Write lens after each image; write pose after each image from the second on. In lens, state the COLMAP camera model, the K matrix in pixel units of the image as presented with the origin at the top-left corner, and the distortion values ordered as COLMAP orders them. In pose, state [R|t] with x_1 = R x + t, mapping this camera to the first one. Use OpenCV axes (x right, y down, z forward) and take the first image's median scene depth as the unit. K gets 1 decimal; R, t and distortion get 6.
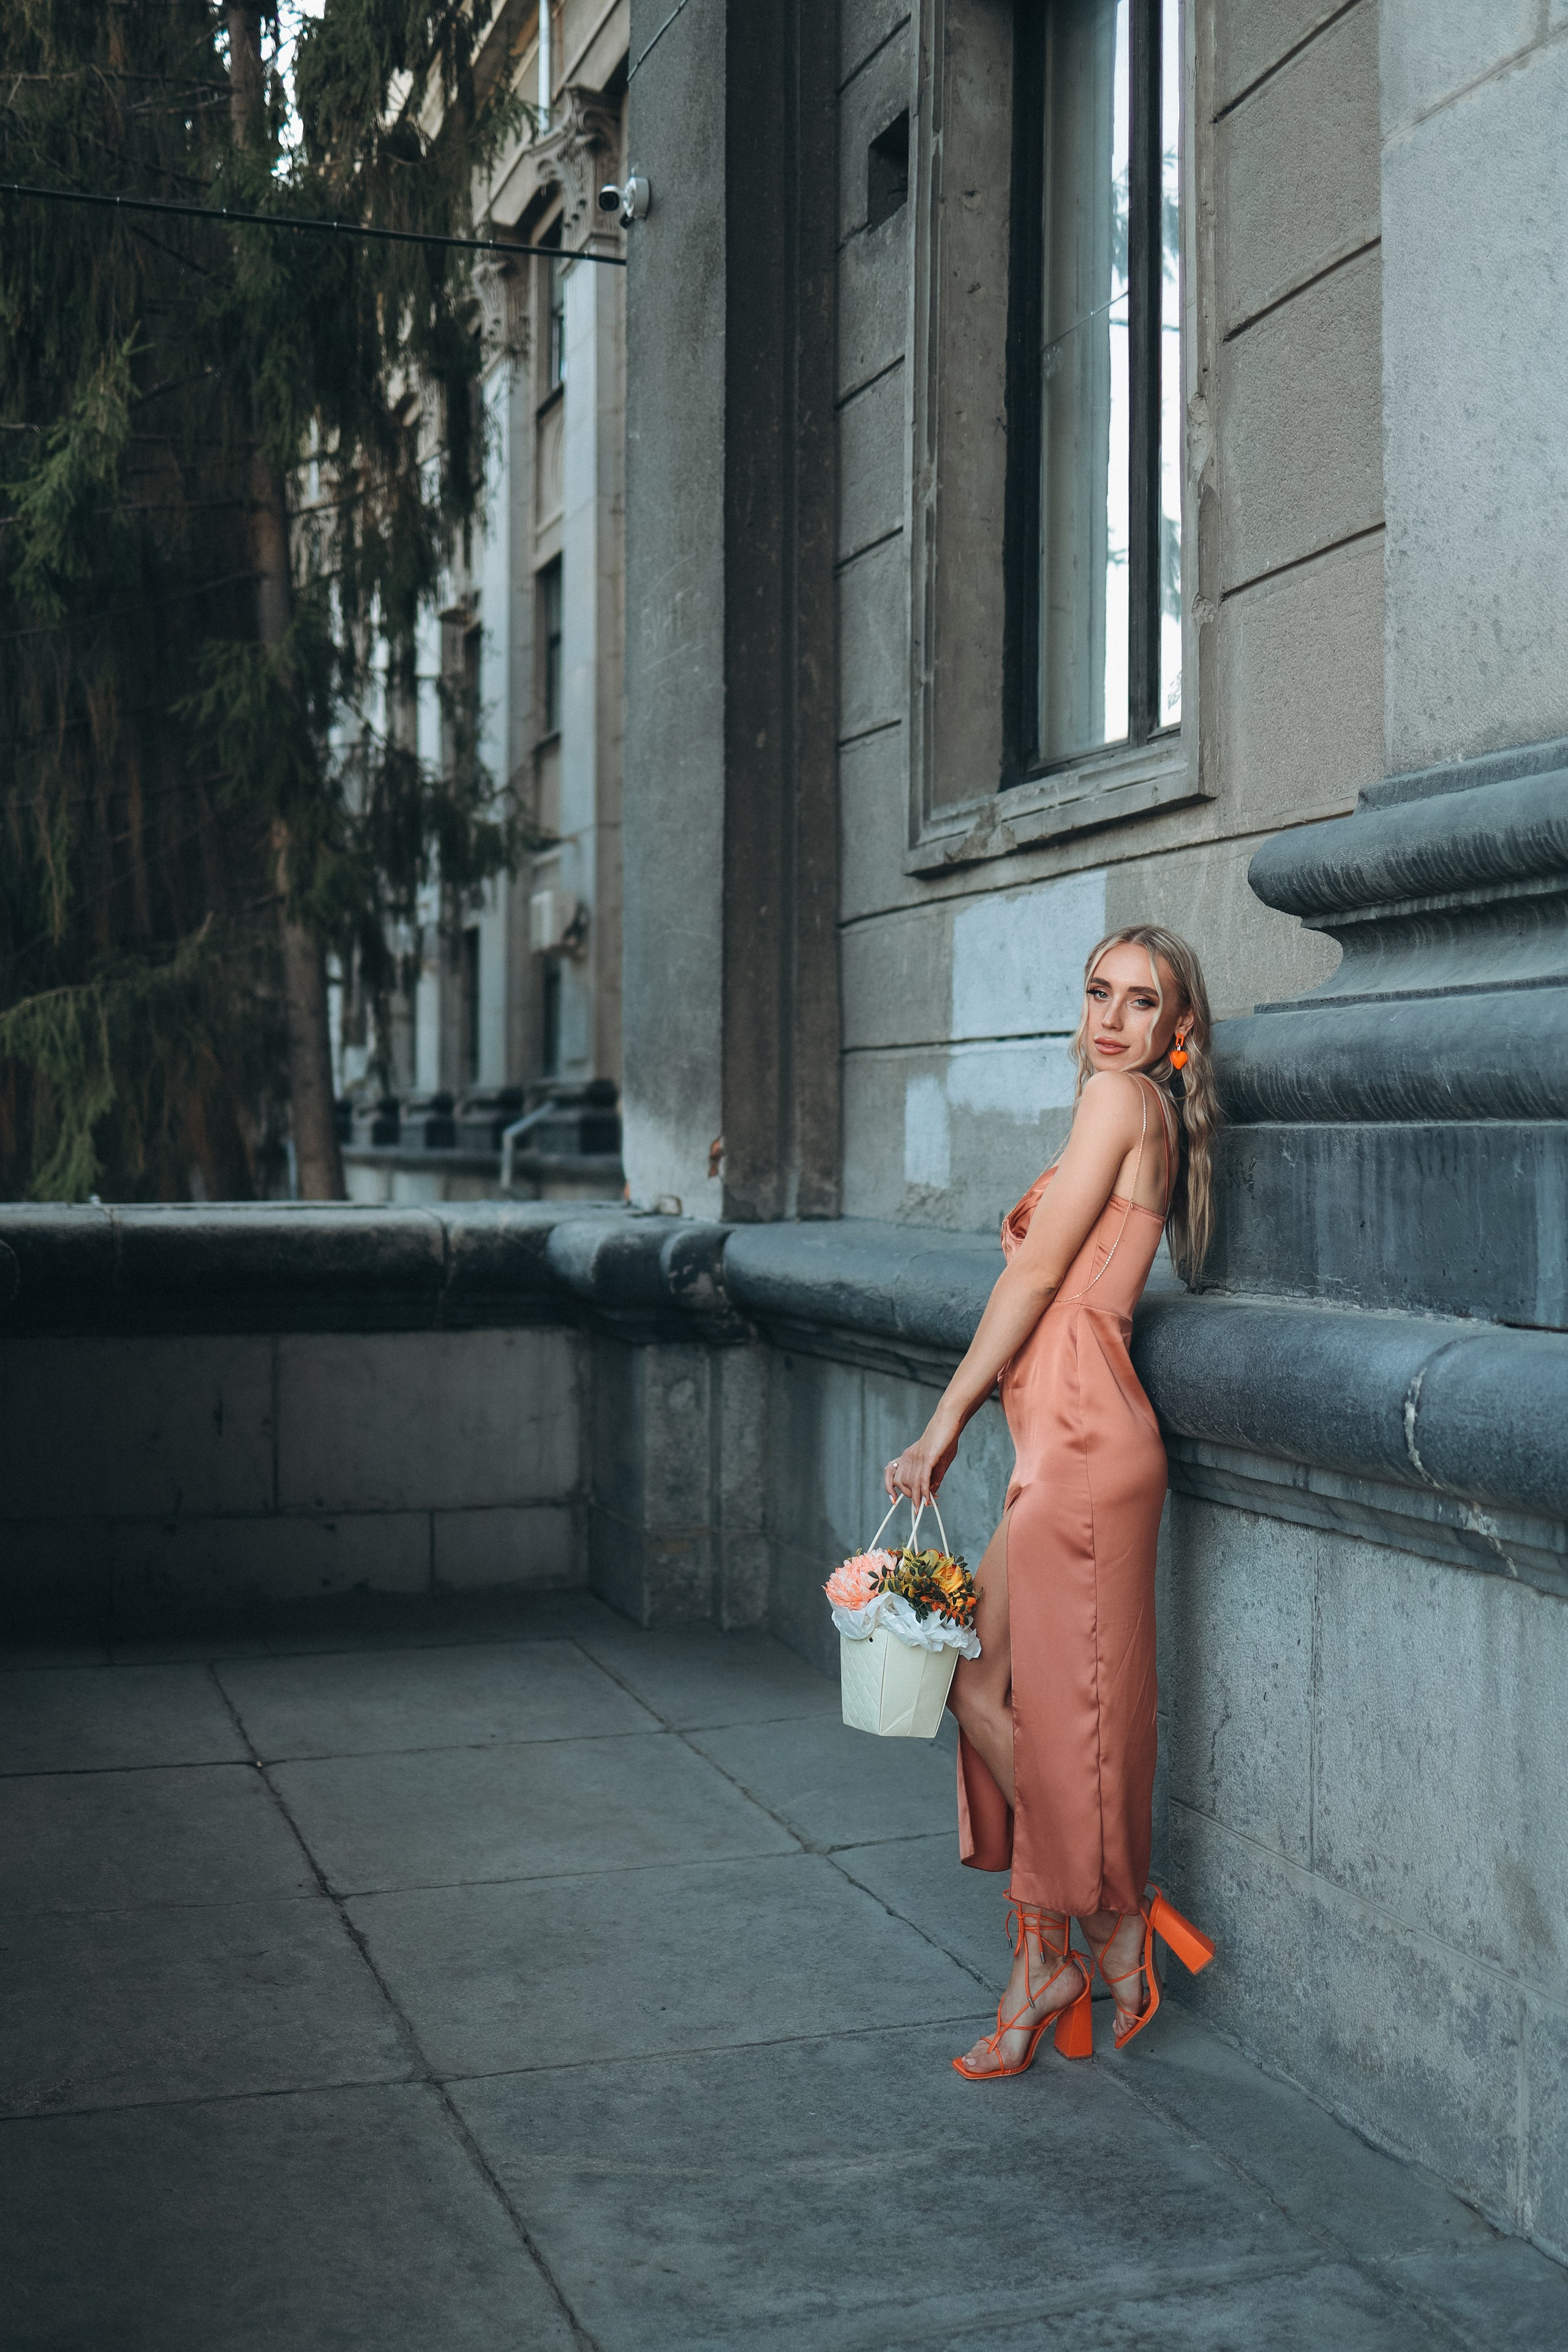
lens RADIAL K [[2498.1, 0, 781.2], [0, 2498.1, 1197.8], [0, 0, 1]] dist [-0.070726, 0.052137]
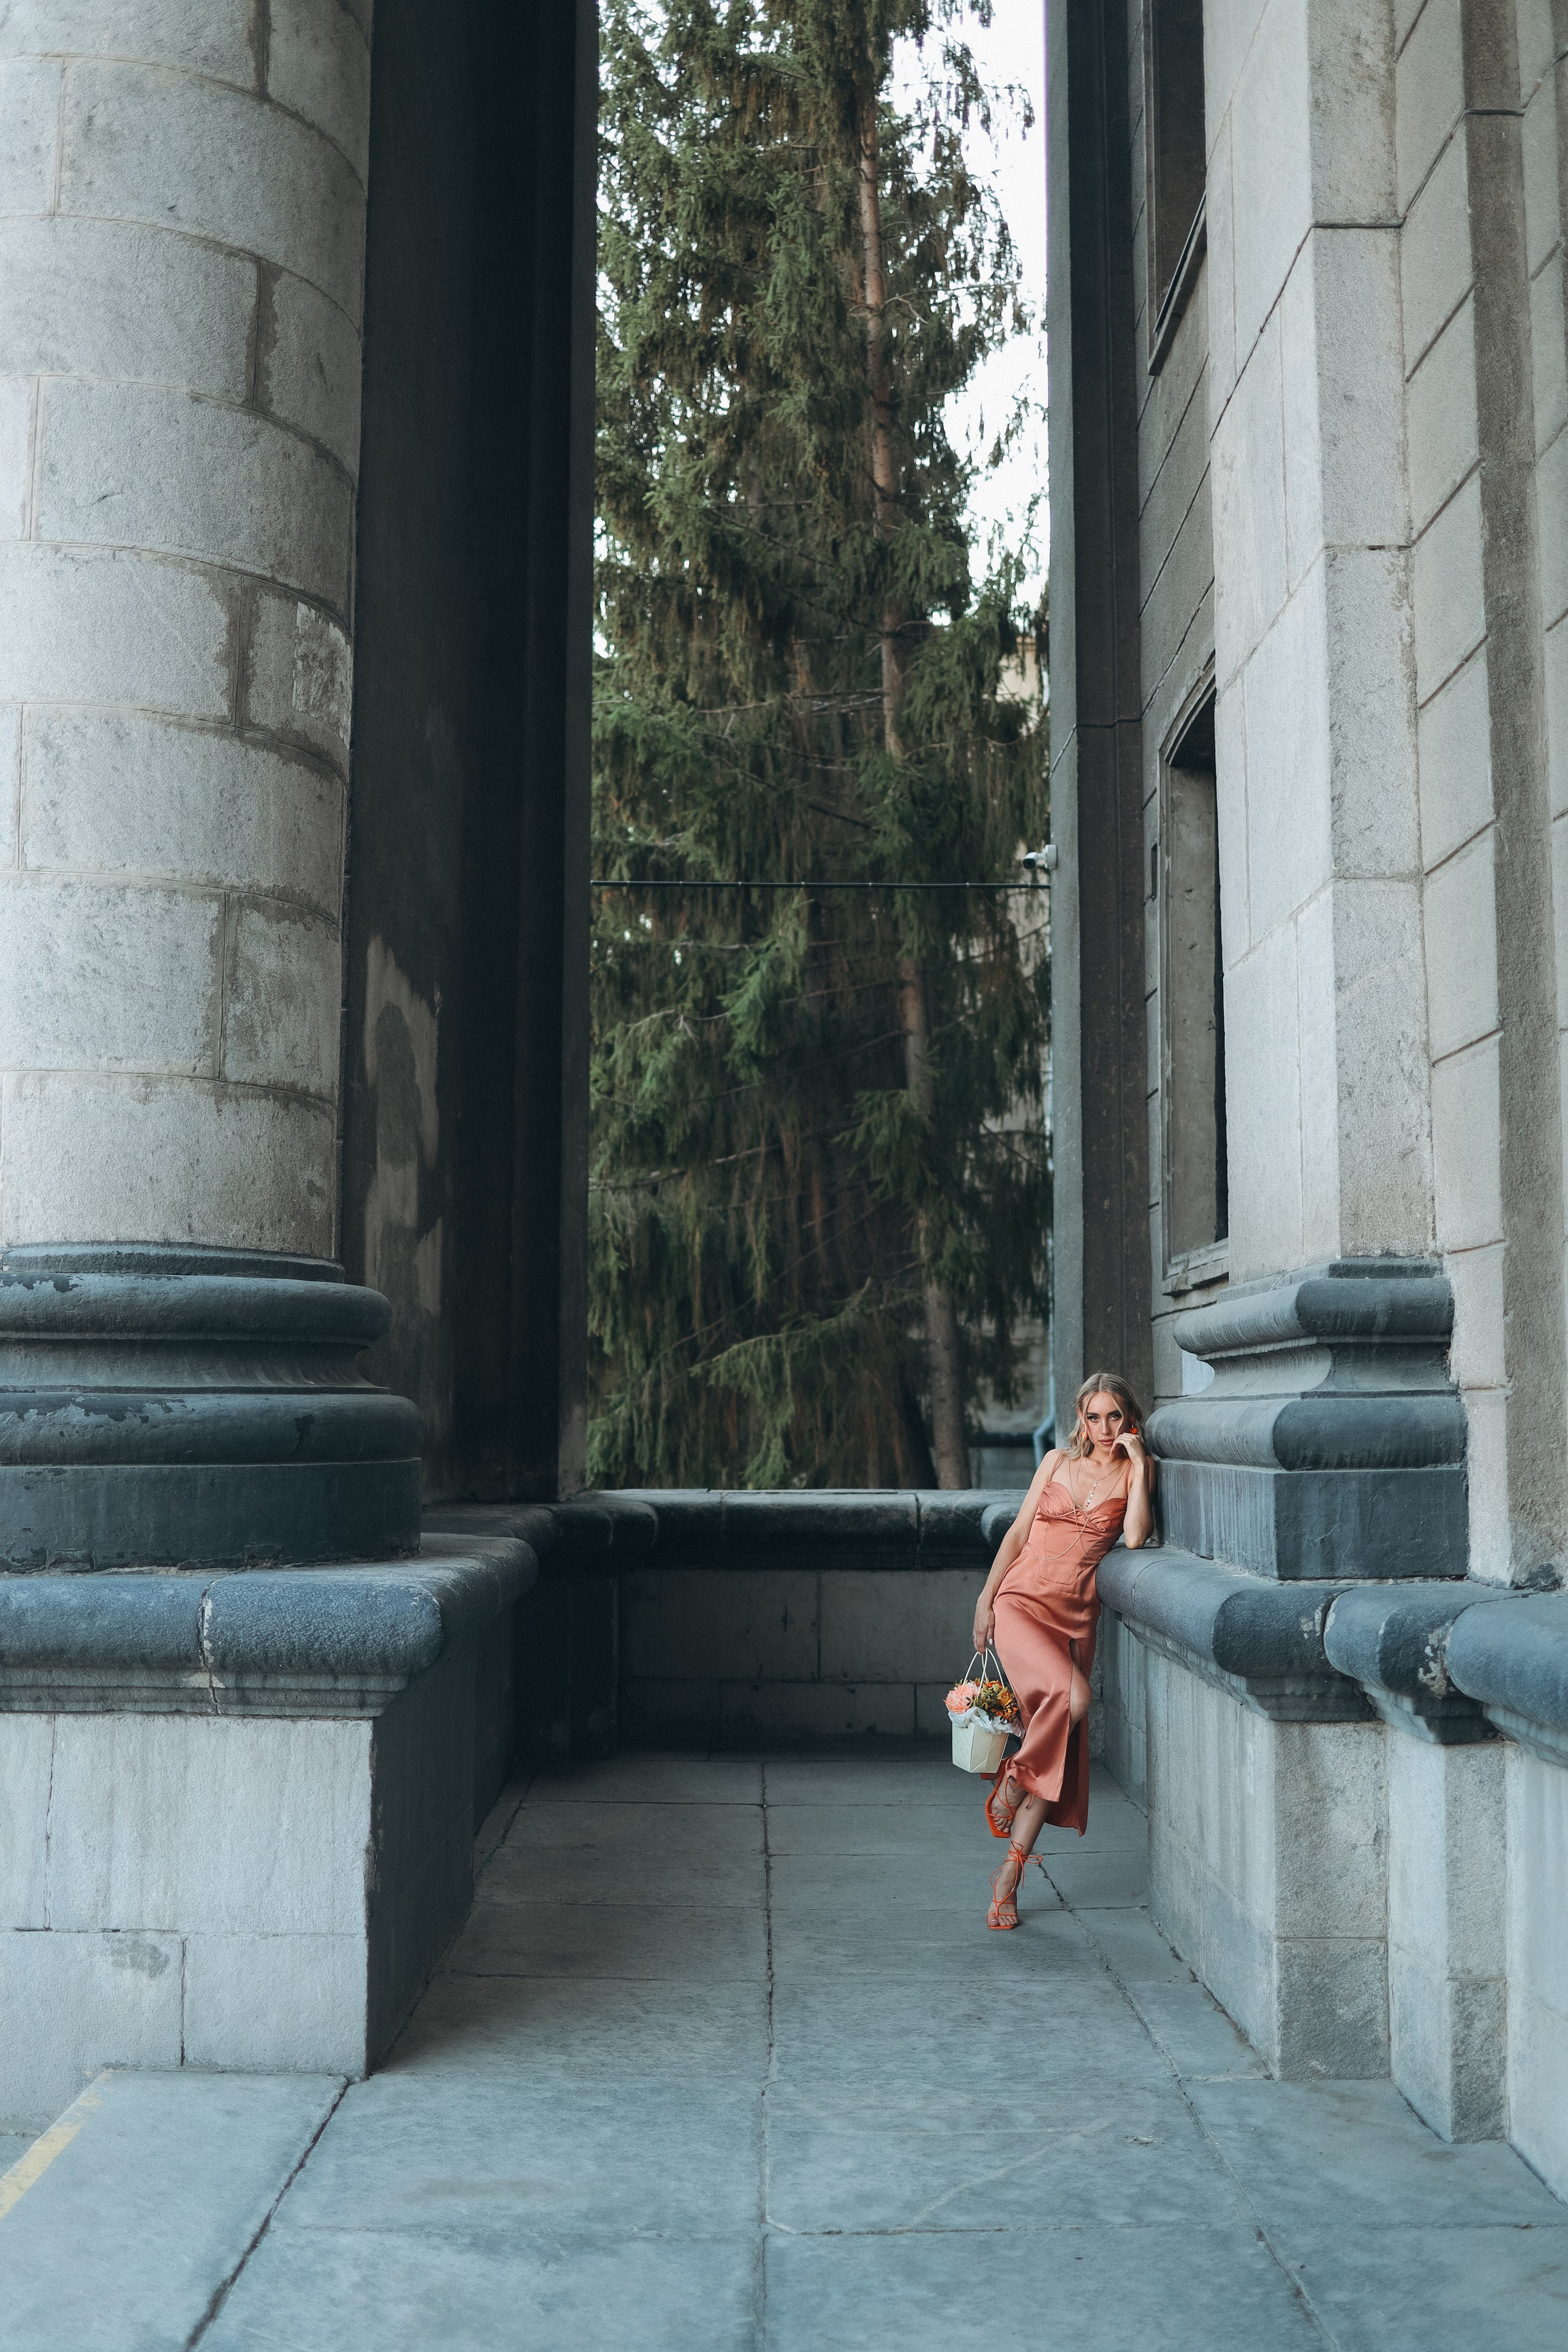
lens RADIAL K [[2346.5, 0, 776.3], [0, 2346.5, 1183.8], [0, 0, 1]] dist [-0.086348, 0.074361]
pose [[0.946994, -0.032532, -0.319601, 0.312824], [-0.007551, 0.992331, -0.123381, -0.008722], [0.321164, 0.119255, 0.939485, -0.565778]]
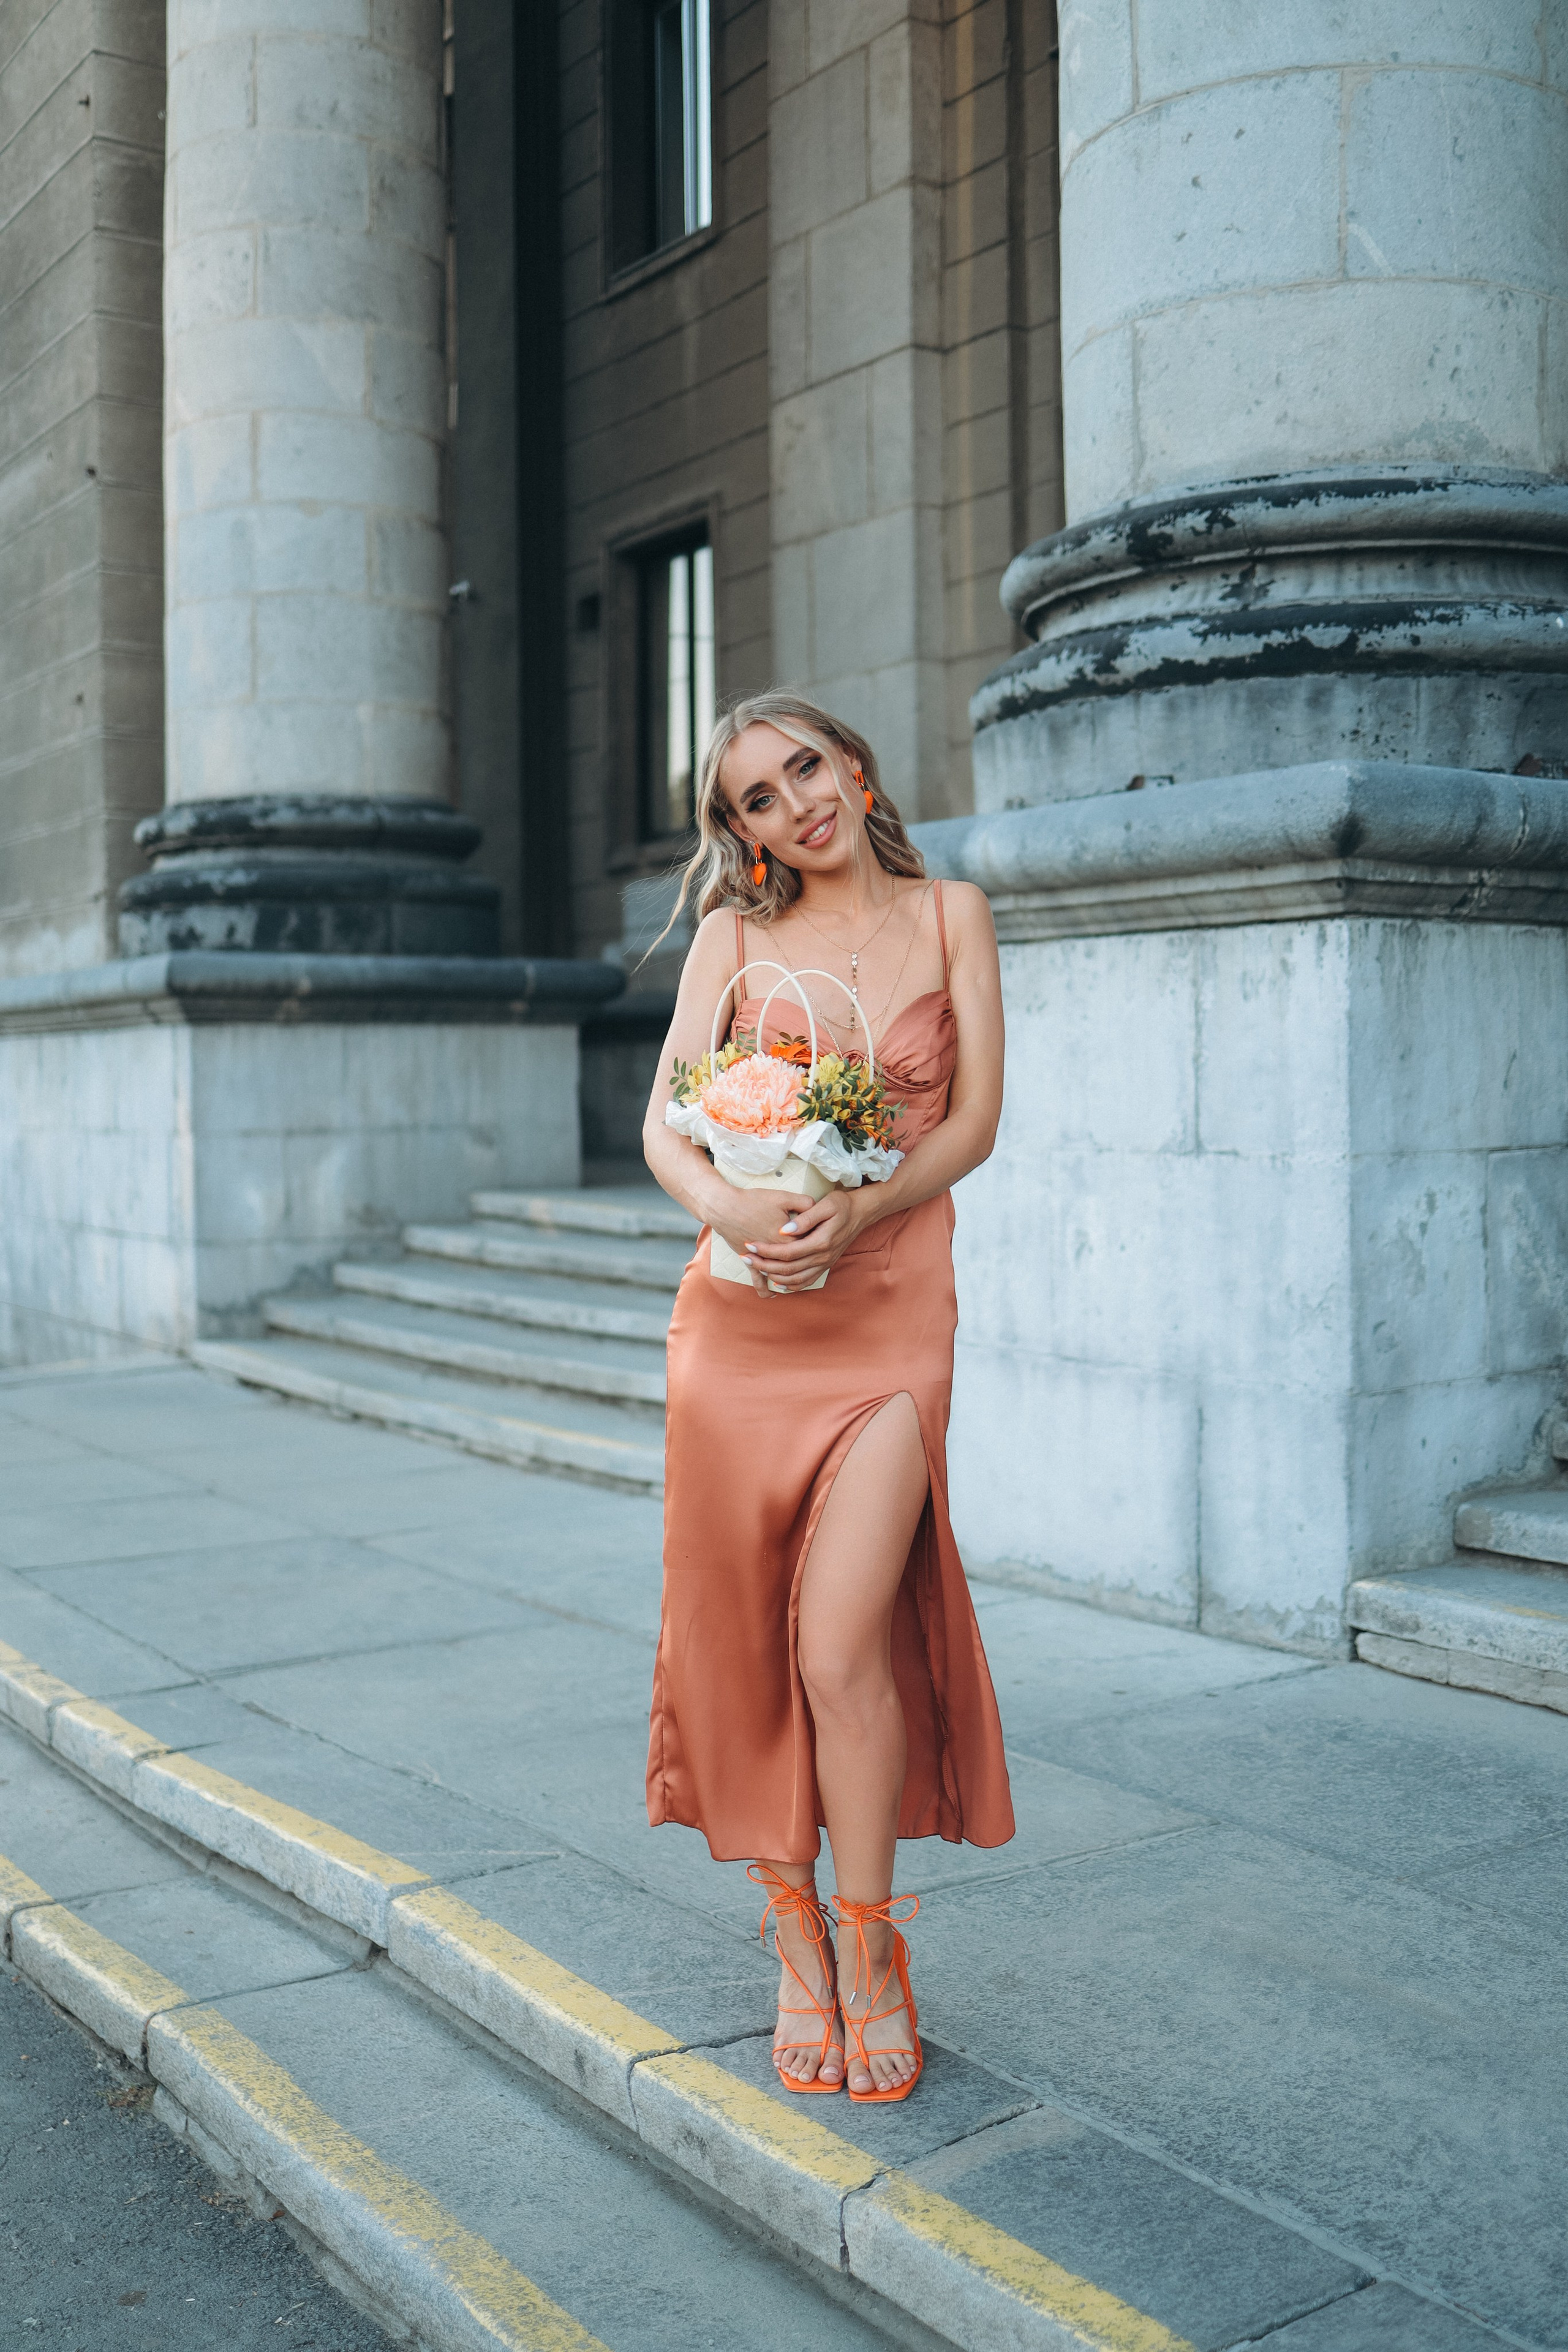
lens RADIAL K [[2357.3, 0, 786.6], [0, 2357.3, 1166.0], [0, 0, 1]] dist [-0.068944, 0.038754]
pose [[0.965433, -0.023346, 0.259605, -0.456712], [0.021238, 0.999715, 0.010922, 0.180725], [-0.259786, -0.005031, 0.965653, -1.645623]]
